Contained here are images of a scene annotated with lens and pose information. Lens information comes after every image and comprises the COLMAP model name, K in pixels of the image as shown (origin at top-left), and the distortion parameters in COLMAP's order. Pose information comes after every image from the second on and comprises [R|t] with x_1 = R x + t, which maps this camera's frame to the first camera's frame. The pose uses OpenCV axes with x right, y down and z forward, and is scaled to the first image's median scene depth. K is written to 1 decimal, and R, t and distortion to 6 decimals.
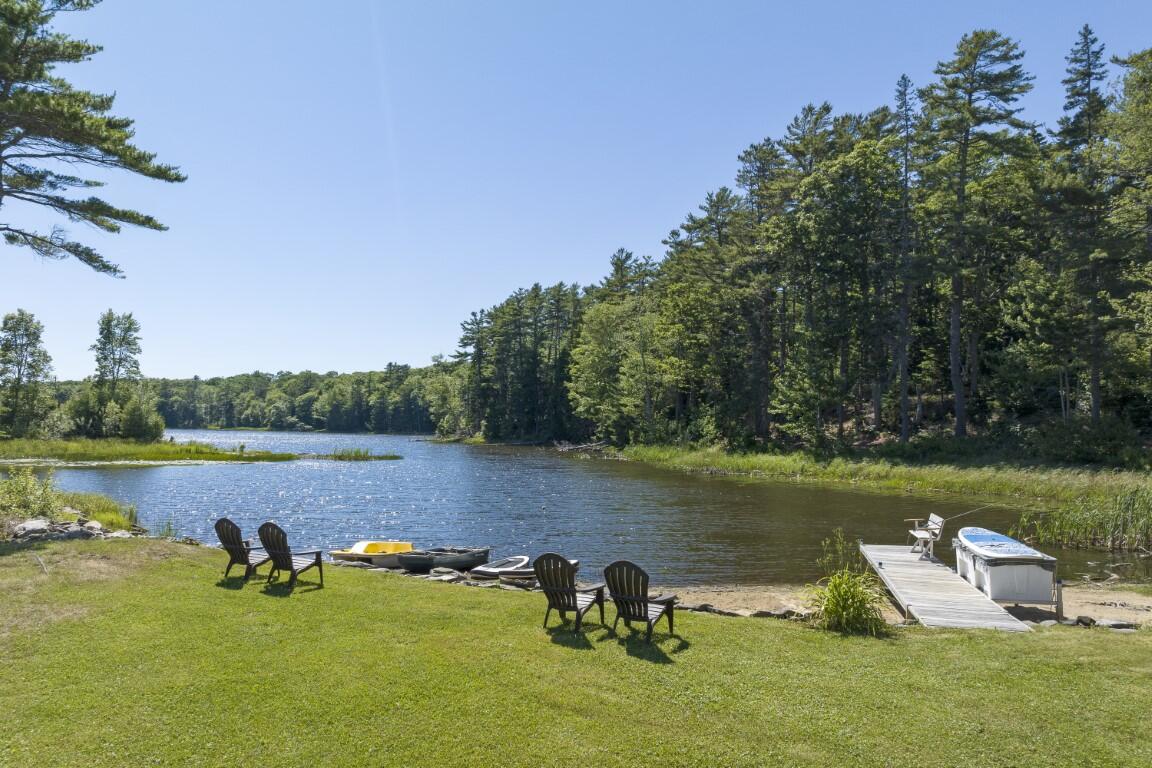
lens RADIAL K [[811.6, 0, 580.1], [0, 811.6, 408.2], [0, 0, 1]] dist [0.005527, -0.016452]
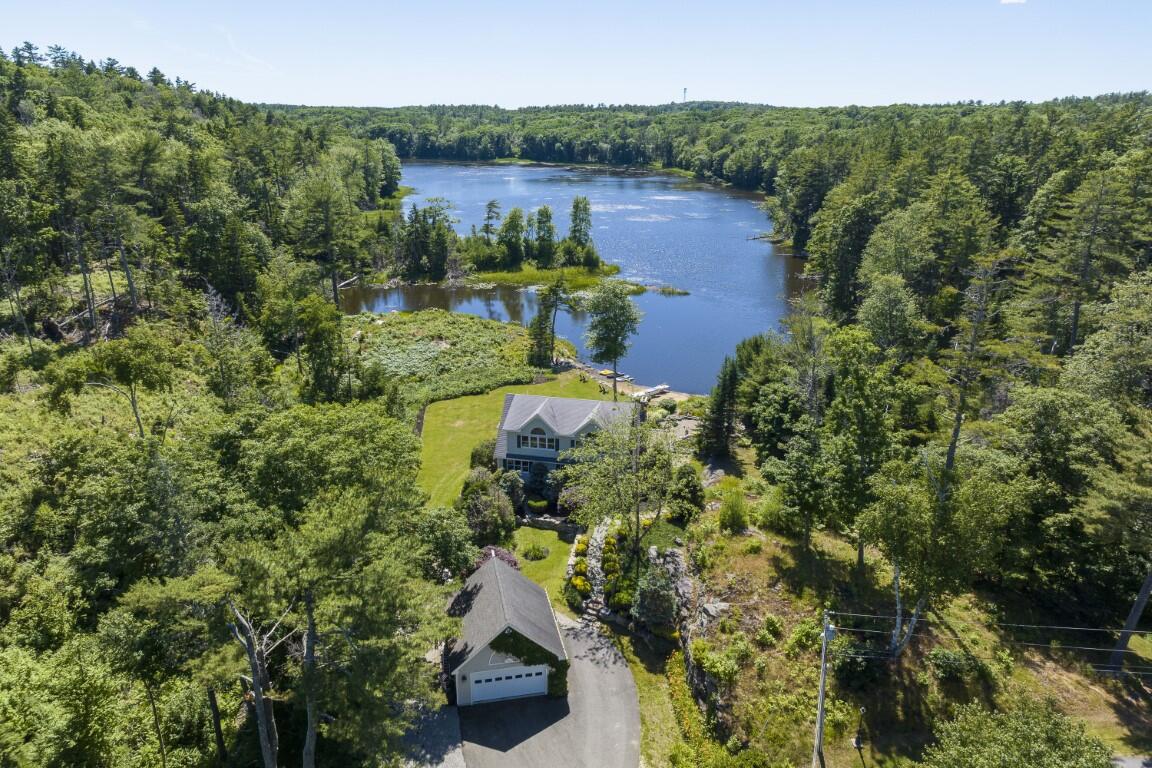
lens RADIAL K [[811.6, 0, 578.4], [0, 811.6, 378.6], [0, 0, 1]] dist [0.005527, -0.016452]
pose [[0.859112, 0.160128, -0.486092, 0.337520], [0.007155, 0.945942, 0.324257, -0.232751], [0.511737, -0.282051, 0.811524, -0.547248]]
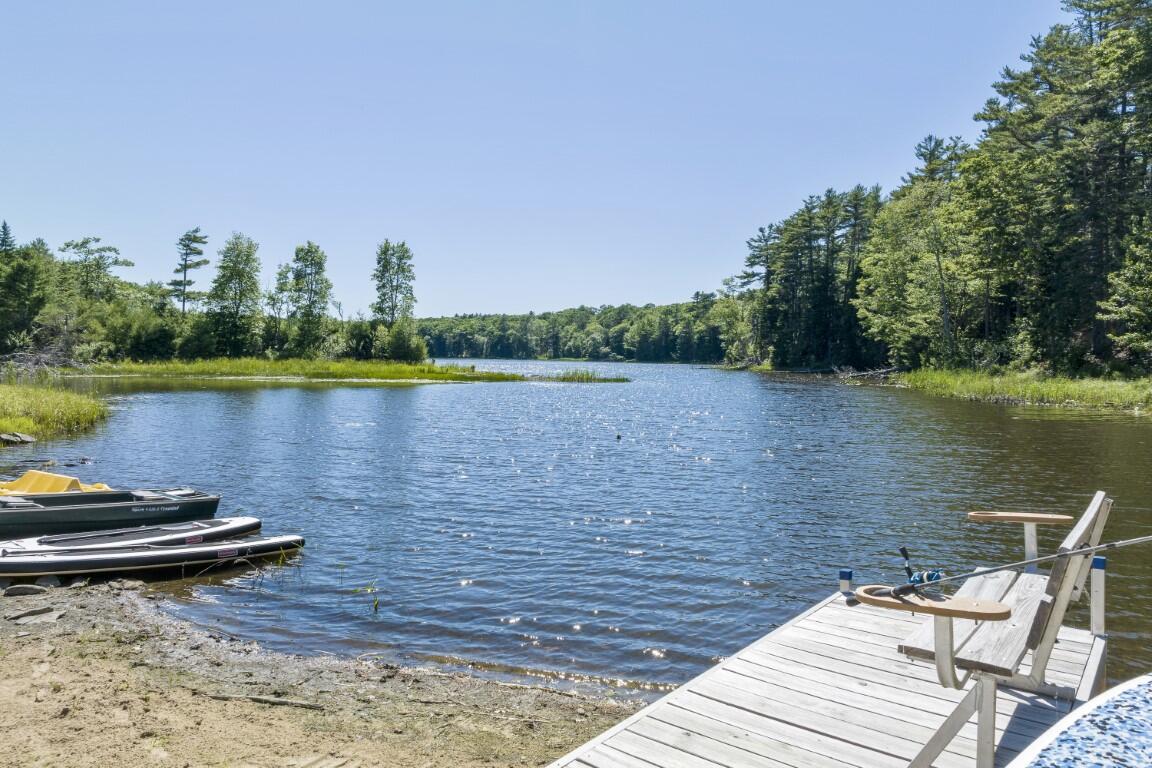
lens RADIAL K [[811.6, 0, 572.9], [0, 811.6, 372.3], [0, 0, 1]] dist [0.005527, -0.016452]
pose [[0.918640, 0.007137, -0.395032, 0.039893], [0.008107, 0.999286, 0.036904, 0.009418], [0.395013, -0.037104, 0.917926, 0.078526]]
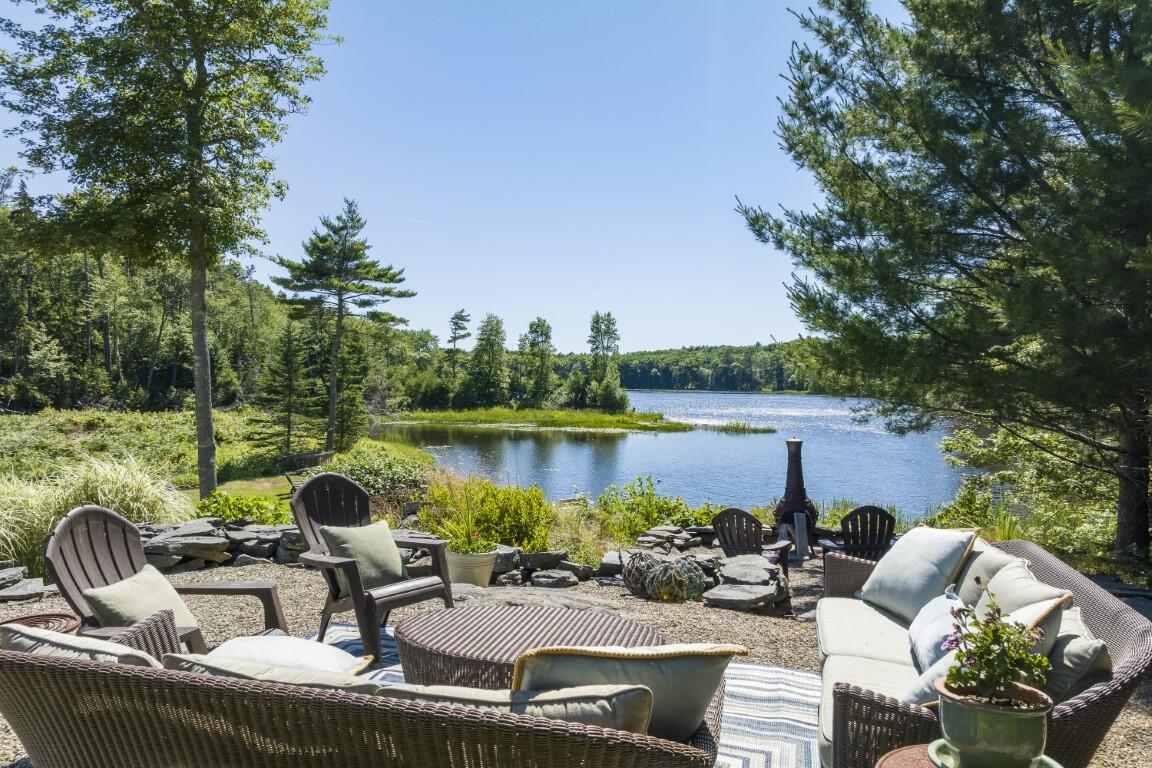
lens RADIAL K [[811.6, 0, 564.3], [0, 811.6, 389.3], [0, 0, 1]] dist [0.005527, -0.016452]
pose [[0.763562, 0.003200, -0.645726, 0.152879], [0.013835, 0.999677, 0.021313, -0.014070], [0.645586, -0.025208, 0.763272, -0.037097]]
